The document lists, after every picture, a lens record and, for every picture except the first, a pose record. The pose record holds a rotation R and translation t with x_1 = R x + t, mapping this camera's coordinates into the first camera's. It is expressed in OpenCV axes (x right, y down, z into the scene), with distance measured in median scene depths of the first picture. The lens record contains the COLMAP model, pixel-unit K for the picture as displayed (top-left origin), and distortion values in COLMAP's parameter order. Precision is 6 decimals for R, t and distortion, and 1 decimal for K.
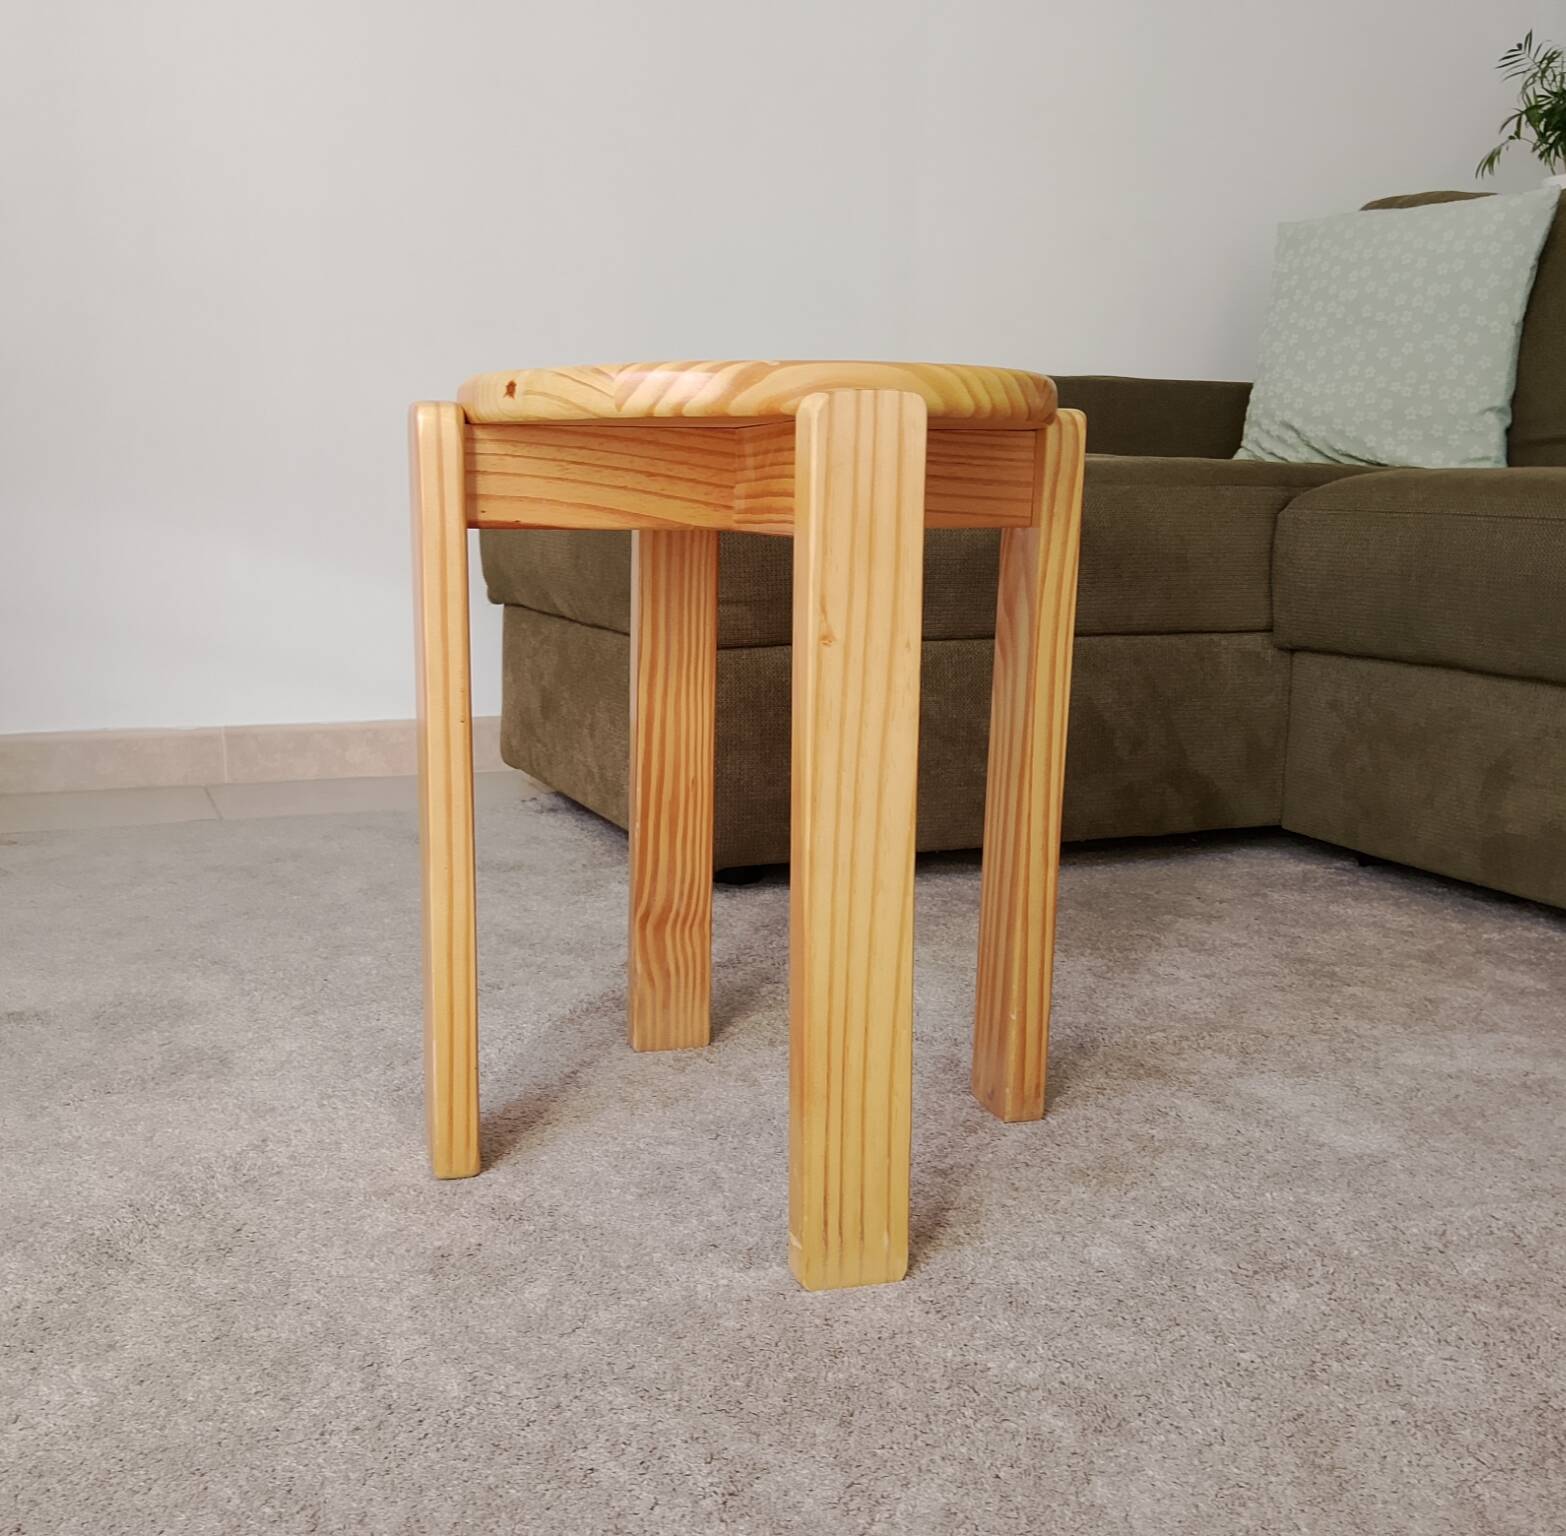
lens RADIAL K [[1625.1, 0, 626.5], [0, 1625.1, 763.8], [0, 0, 1]] dist [0.075995, -0.217493]
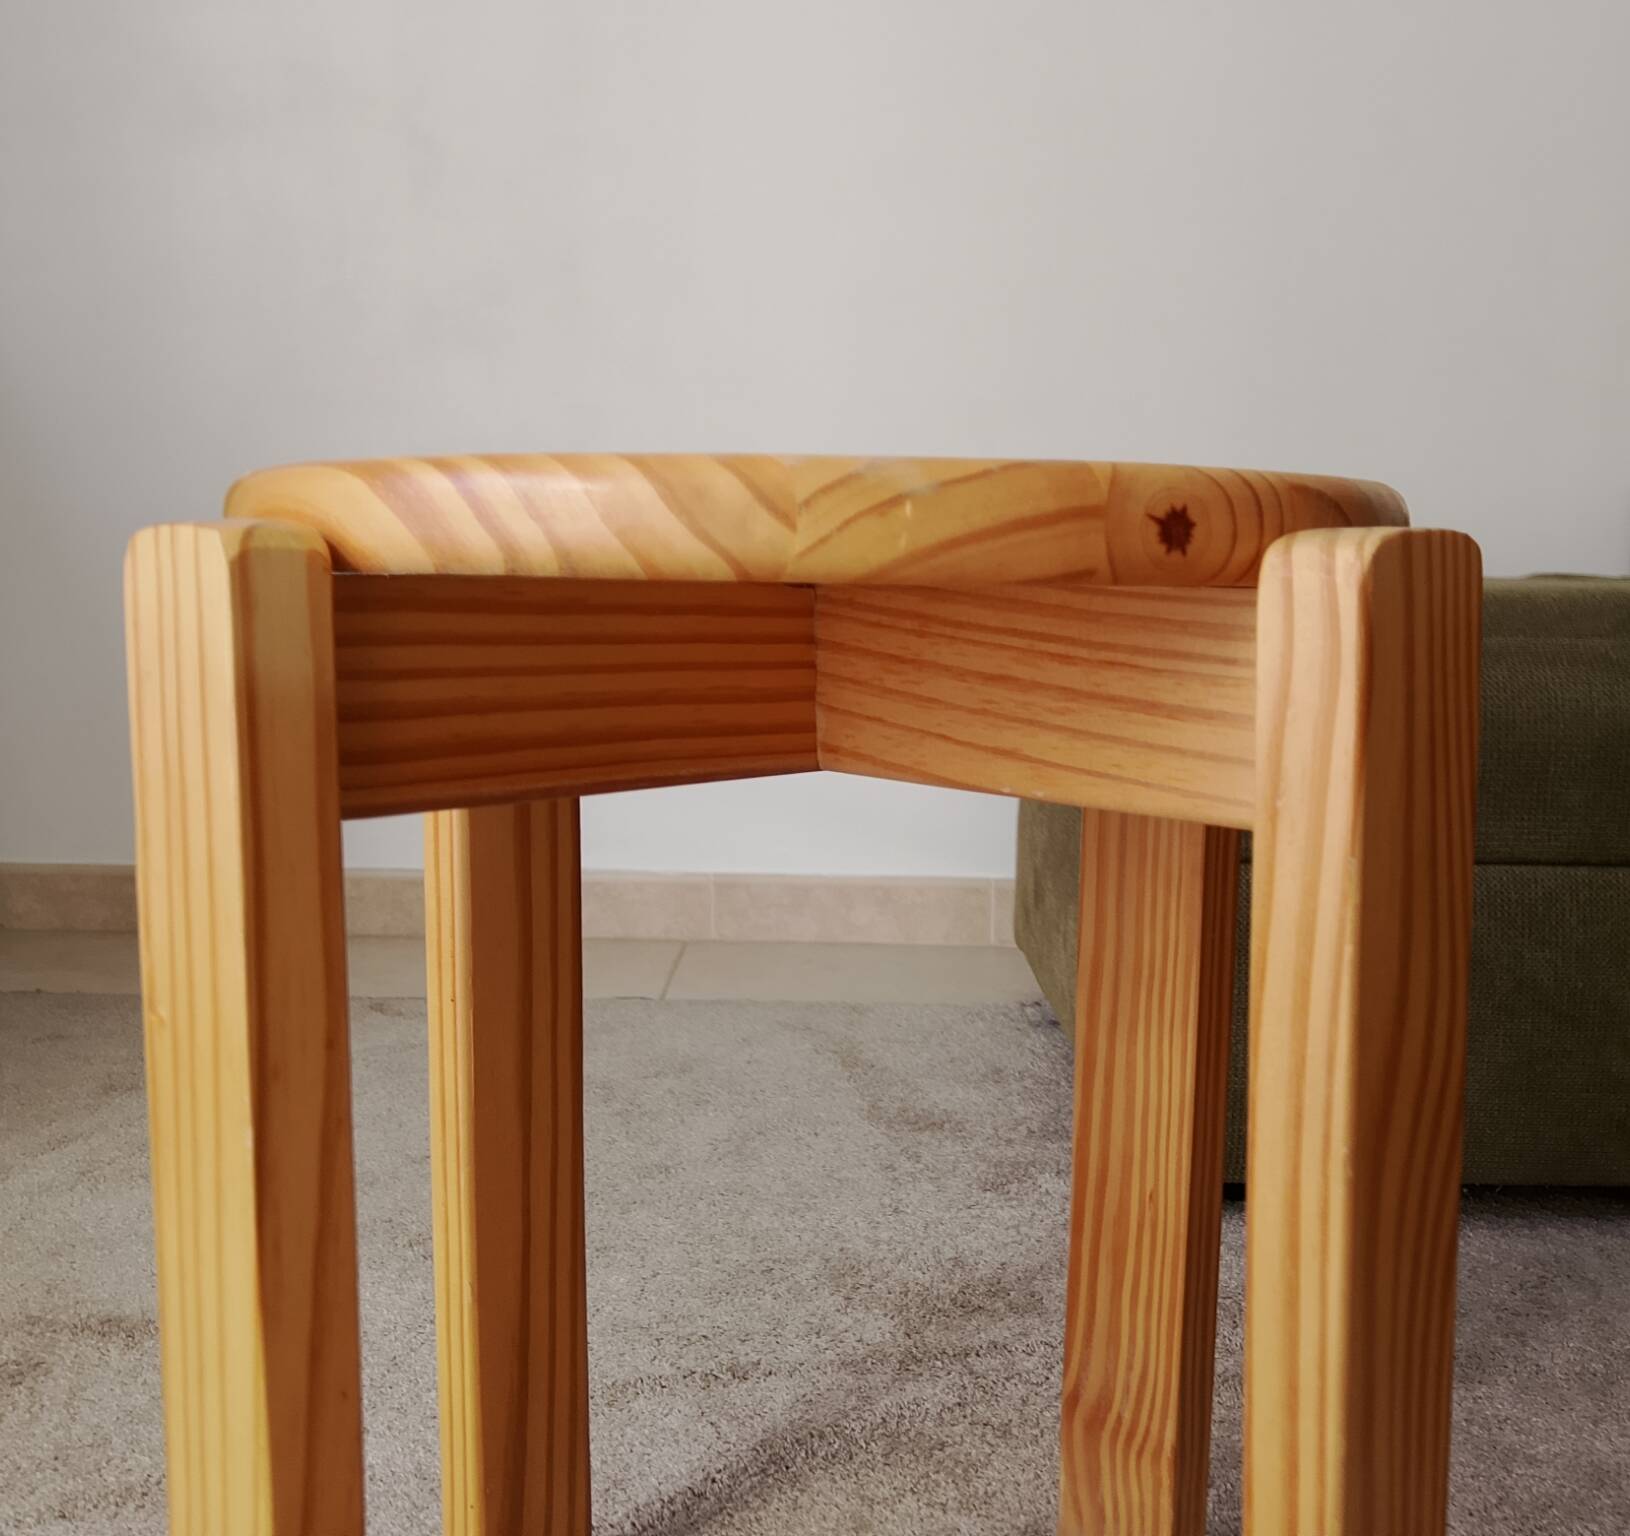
lens RADIAL K [[1638.1, 0, 848.0], [0, 1638.1, 766.6], [0, 0, 1]] dist [-0.004025, -0.021698]
pose [[0.943710, 0.047302, -0.327375, 0.216047], [-0.063167, 0.997280, -0.037992, -0.114117], [0.324687, 0.056532, 0.944131, 0.463852]]
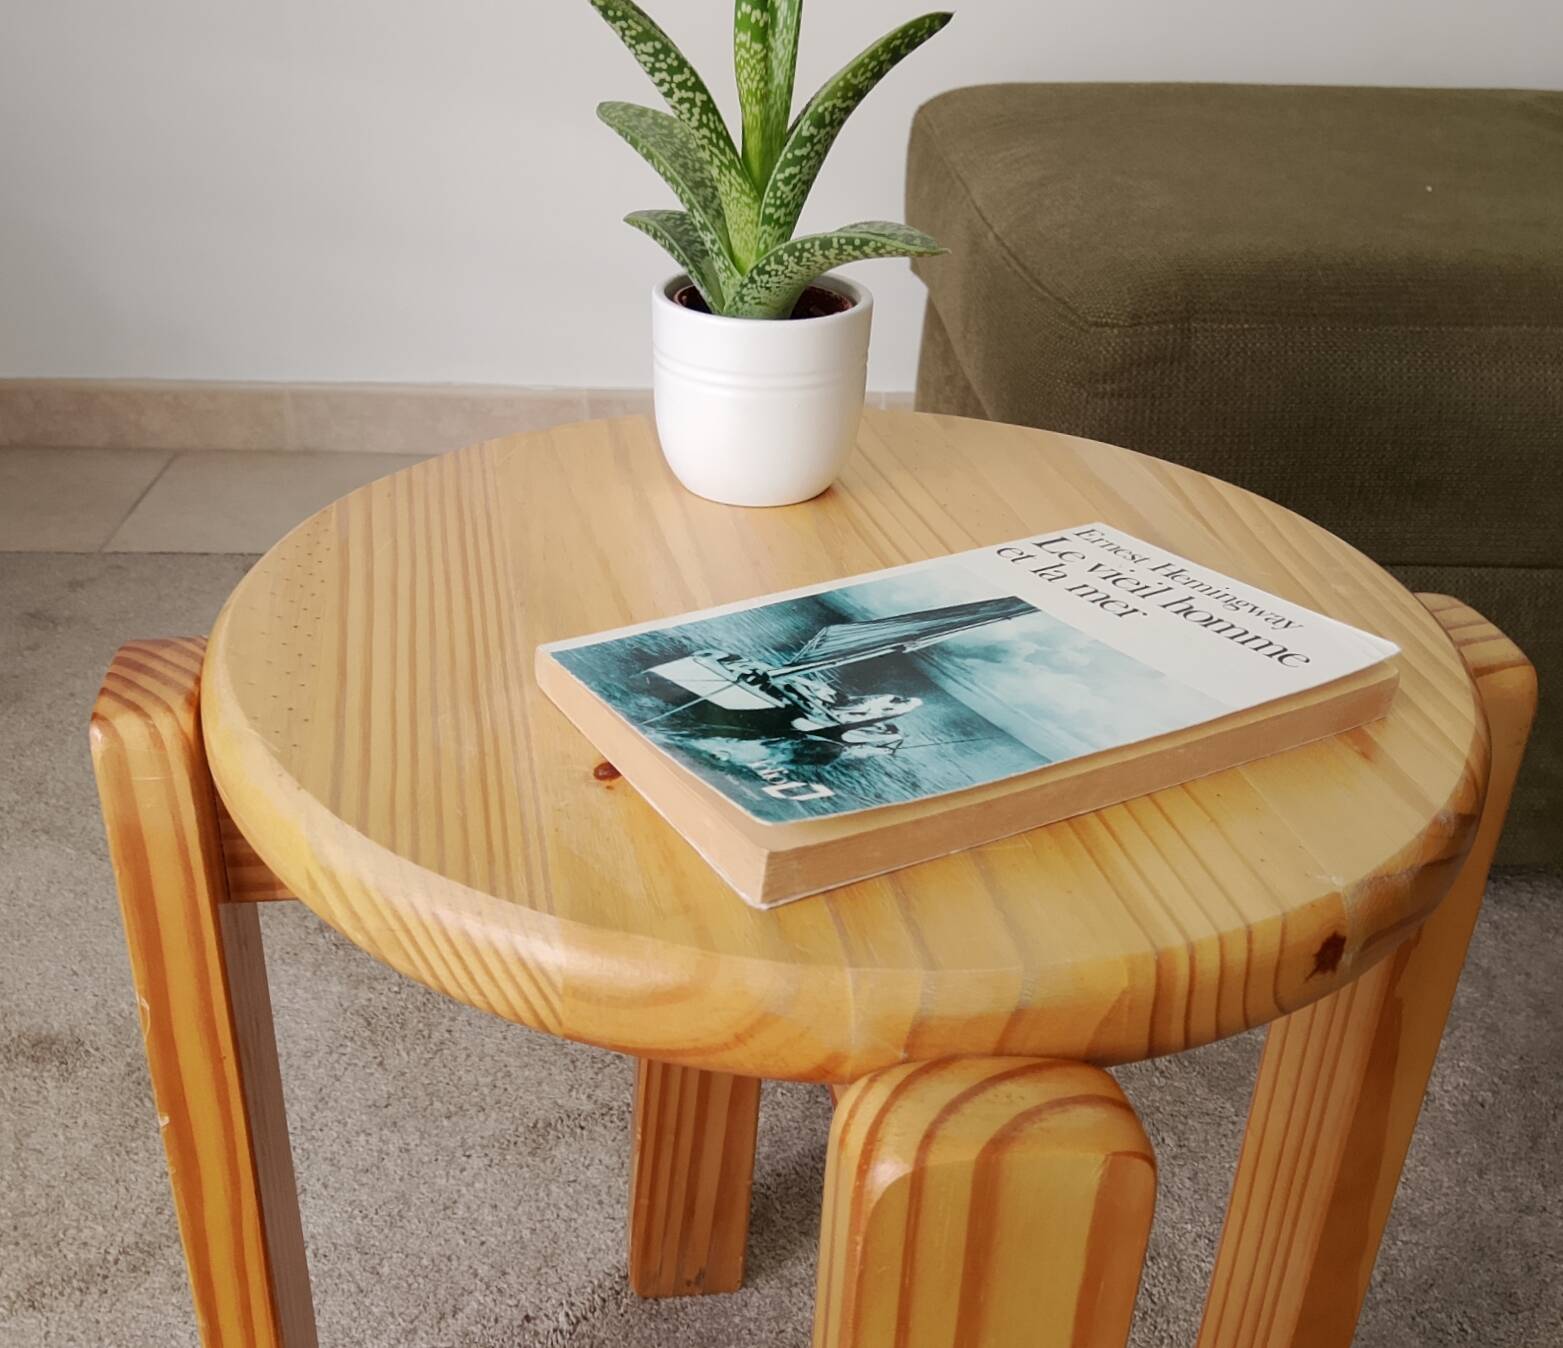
lens RADIAL K [[1645.8, 0, 672.8], [0, 1645.8, 650.7], [0, 0, 1]] dist [0.006103, -0.061232]
pose [[0.939317, 0.157970, -0.304514, 0.138527], [-0.058982, 0.948816, 0.310272, -0.340975], [0.337942, -0.273483, 0.900557, 0.539858]]
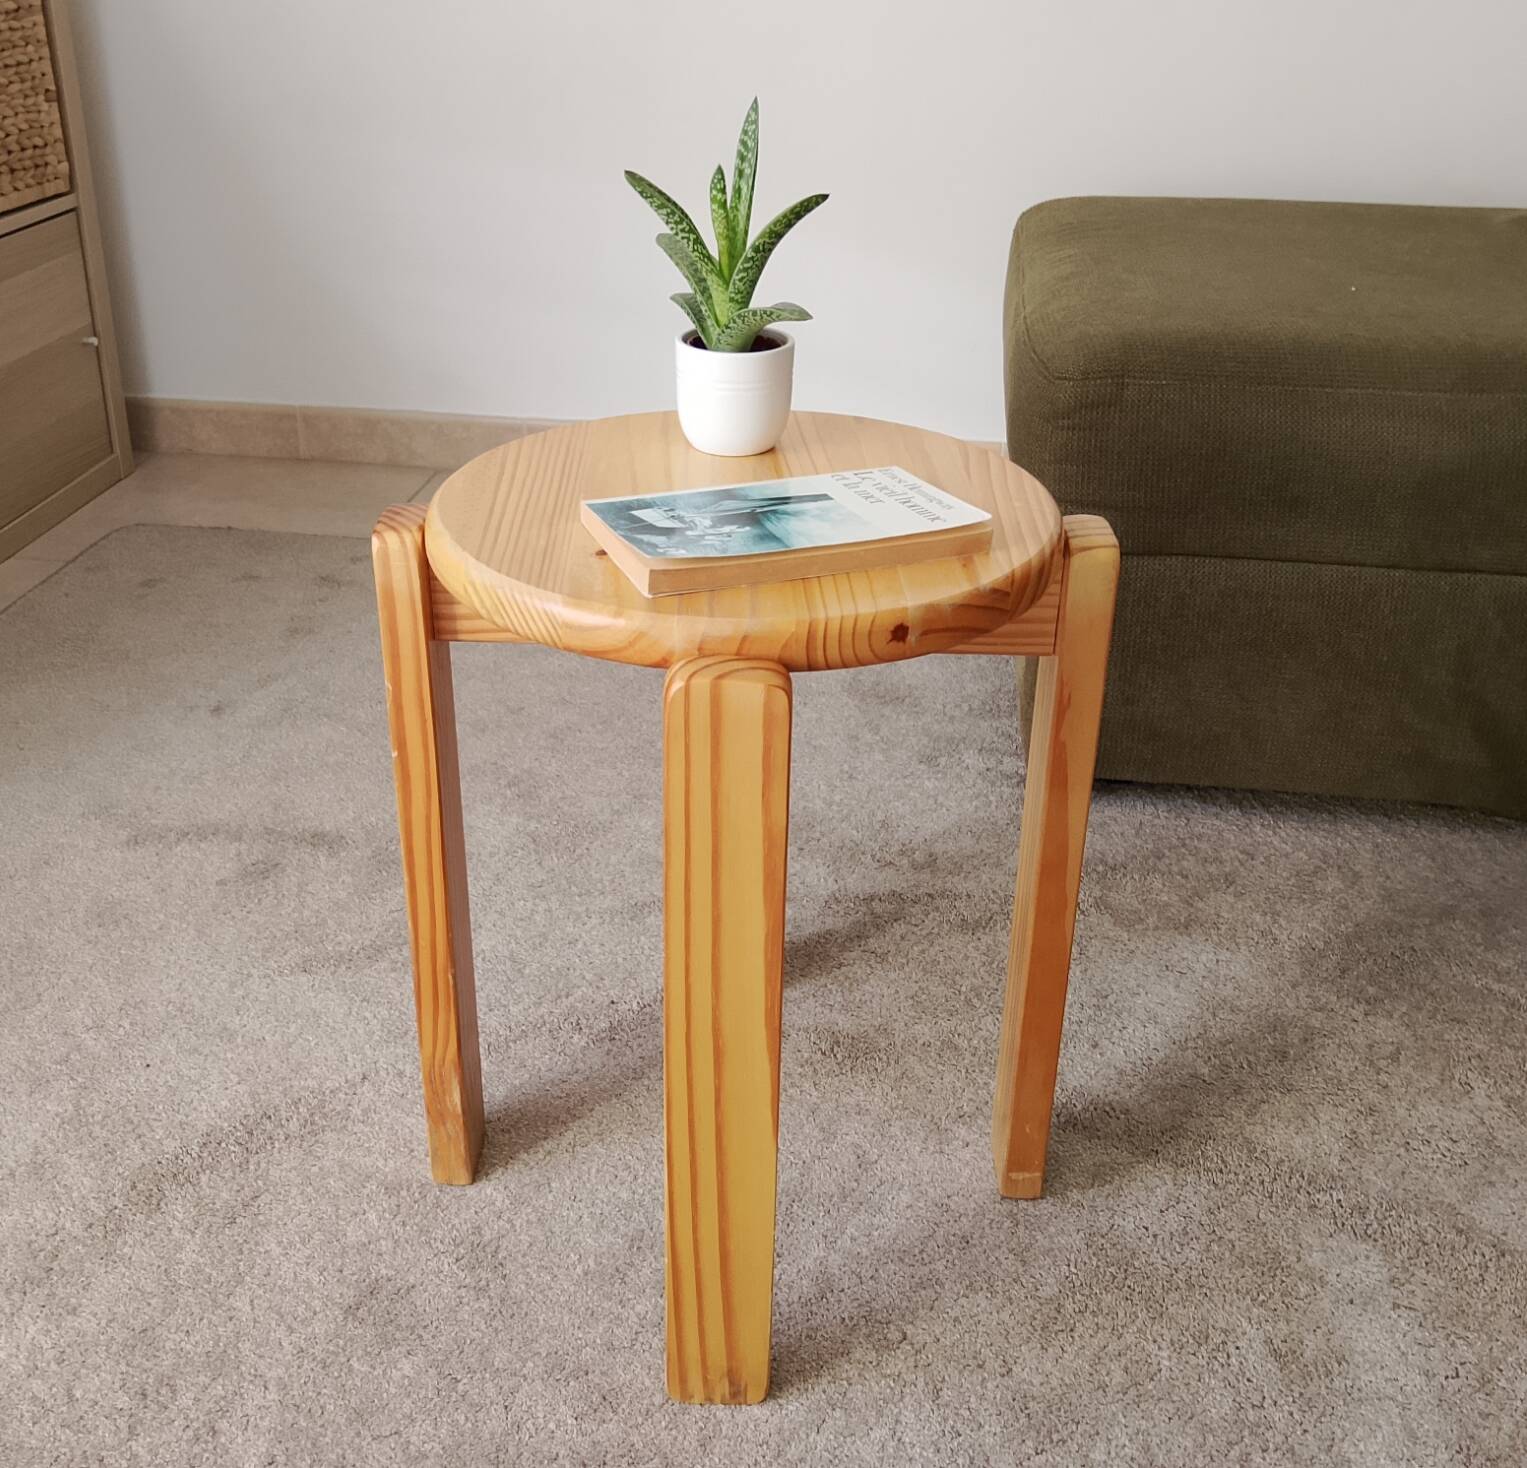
lens RADIAL K [[1633.6, 0, 696.8], [0, 1633.6, 690.2], [0, 0, 1]] dist [0.029041, -0.066096]
pose [[0.879014, 0.206594, -0.429712, 0.405195], [-0.075259, 0.950072, 0.302820, -0.378987], [0.470818, -0.233844, 0.850675, 0.199151]]
